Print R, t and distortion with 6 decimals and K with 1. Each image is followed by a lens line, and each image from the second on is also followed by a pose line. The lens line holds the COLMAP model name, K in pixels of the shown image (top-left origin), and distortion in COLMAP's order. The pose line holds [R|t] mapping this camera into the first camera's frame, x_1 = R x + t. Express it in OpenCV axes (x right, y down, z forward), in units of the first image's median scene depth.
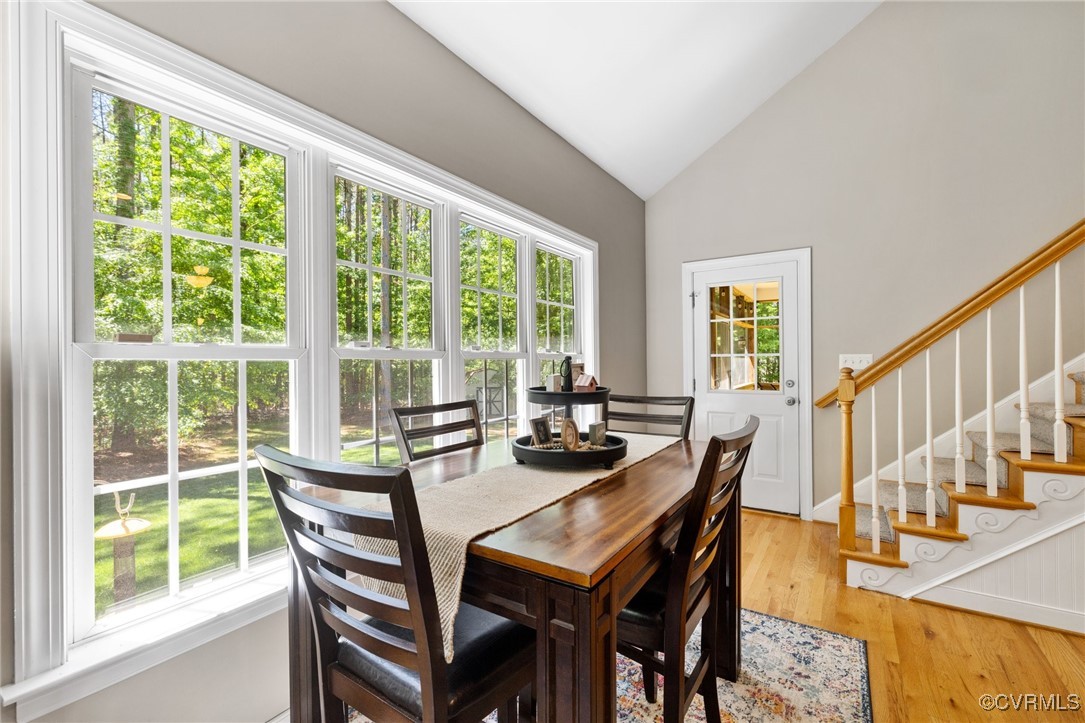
lens RADIAL K [[466.9, 0, 535.9], [0, 466.9, 364.8], [0, 0, 1]] dist [-0.001767, -0.000607]
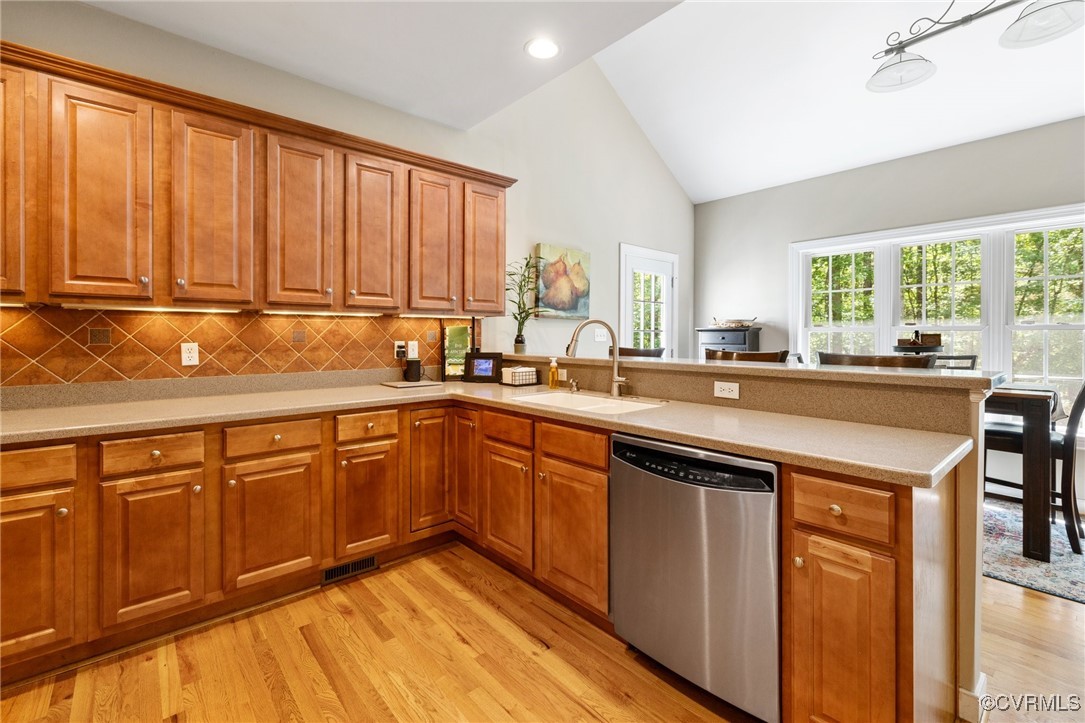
lens RADIAL K [[473.2, 0, 542.1], [0, 473.2, 336.4], [0, 0, 1]] dist [-0.001090, 0.000129]
pose [[-0.265389, 0.010671, -0.964082, 2.179184], [0.000132, 0.999939, 0.011031, -0.011809], [0.964141, 0.002800, -0.265374, -0.043436]]
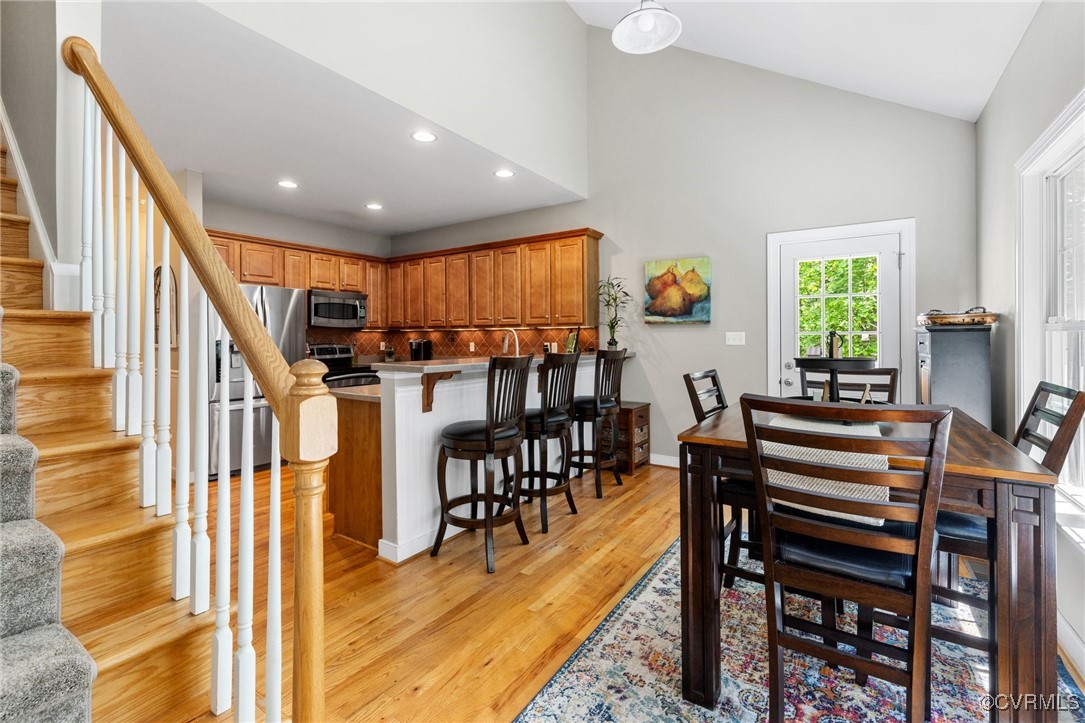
lens RADIAL K [[475.3, 0, 532.7], [0, 475.3, 337.7], [0, 0, 1]] dist [-0.002168, 0.000490]
pose [[-0.999823, 0.010847, 0.015402, 0.711964], [0.010865, 0.999940, 0.001118, -0.010680], [-0.015389, 0.001285, -0.999881, 1.921334]]
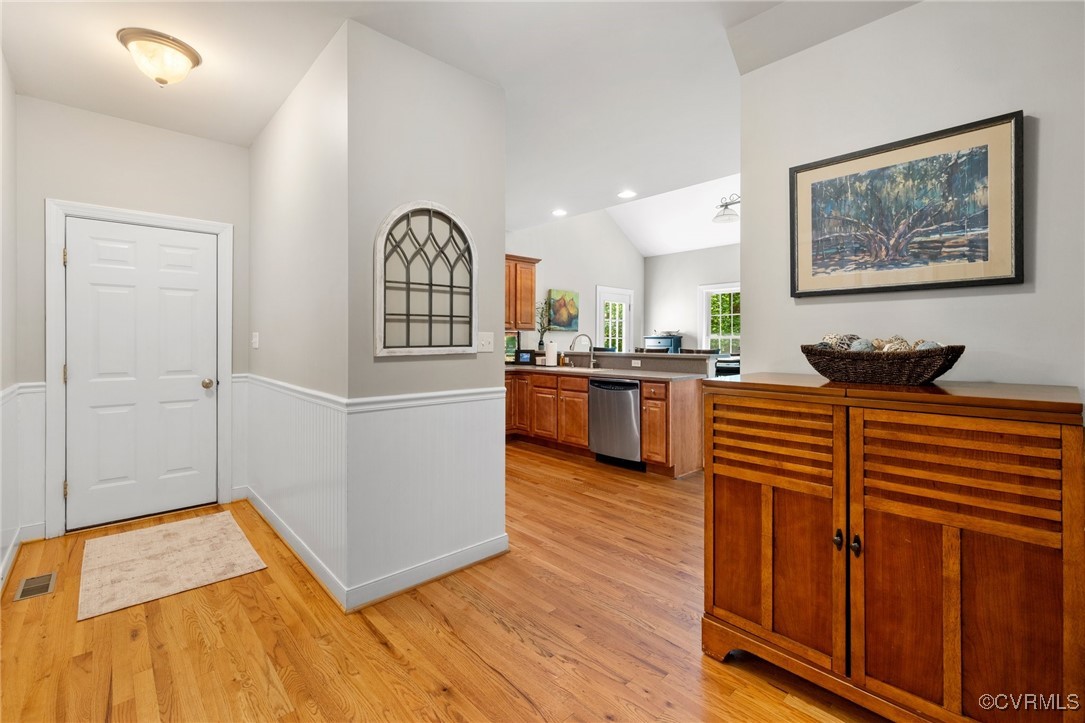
lens RADIAL K [[475.3, 0, 532.7], [0, 475.3, 337.7], [0, 0, 1]] dist [-0.002168, 0.000490]
pose [[-0.249539, 0.003154, -0.968360, 3.842025], [-0.000634, 0.999994, 0.003420, -0.031467], [0.968364, 0.001467, -0.249536, 0.189555]]
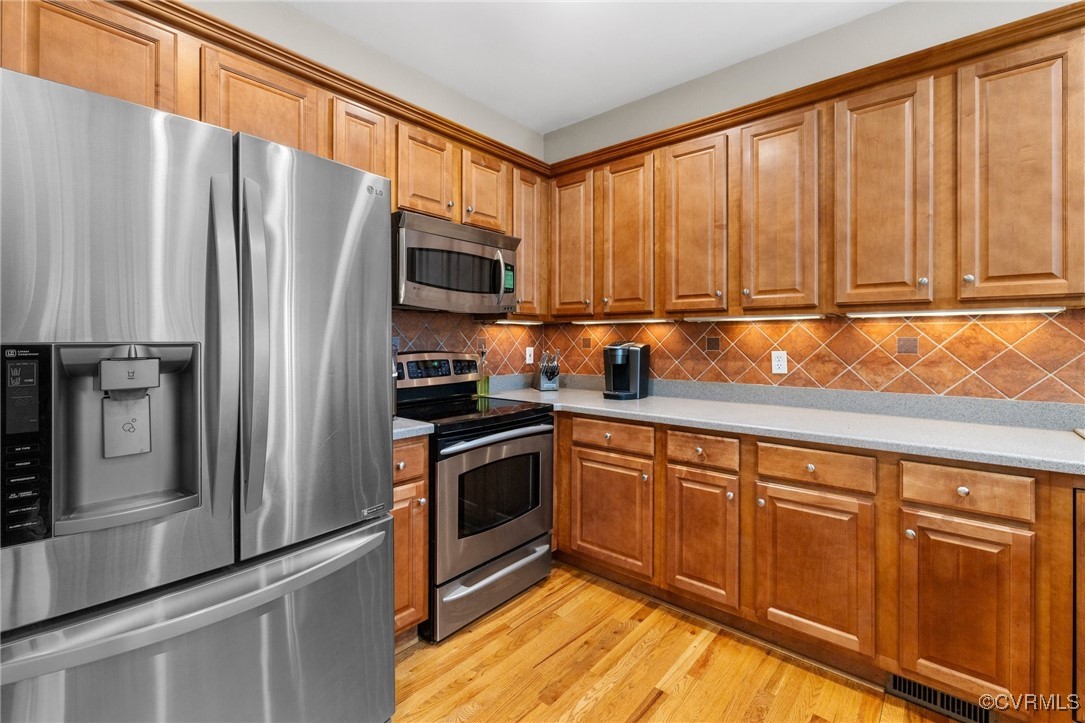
lens RADIAL K [[475.3, 0, 532.7], [0, 475.3, 337.7], [0, 0, 1]] dist [-0.002168, 0.000490]
pose [[-0.991460, 0.005023, 0.130315, 1.679897], [0.004433, 0.999979, -0.004816, -0.012838], [-0.130337, -0.004197, -0.991461, 0.054786]]
